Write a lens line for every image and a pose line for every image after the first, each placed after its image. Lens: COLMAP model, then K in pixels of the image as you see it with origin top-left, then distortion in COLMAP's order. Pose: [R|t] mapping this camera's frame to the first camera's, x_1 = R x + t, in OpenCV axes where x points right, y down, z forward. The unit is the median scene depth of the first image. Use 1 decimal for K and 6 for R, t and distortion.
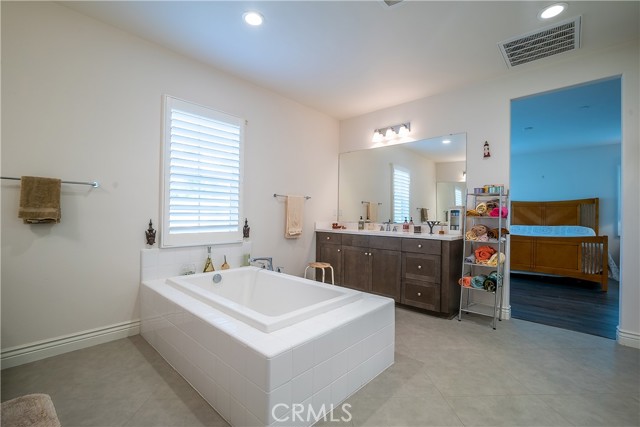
lens RADIAL K [[279.8, 0, 320.8], [0, 279.8, 214.8], [0, 0, 1]] dist [-0.026771, 0.007607]
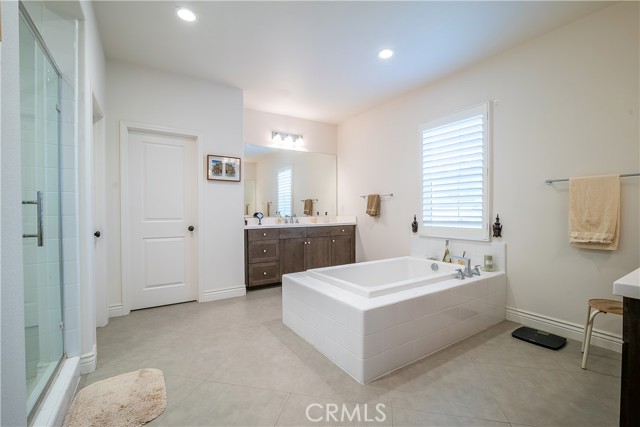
lens RADIAL K [[279.8, 0, 320.8], [0, 279.8, 214.8], [0, 0, 1]] dist [-0.026771, 0.007607]
pose [[-0.259388, 0.003455, -0.965767, 0.864530], [0.004608, 0.999987, 0.002339, 0.010608], [0.965762, -0.003844, -0.259401, 0.875170]]
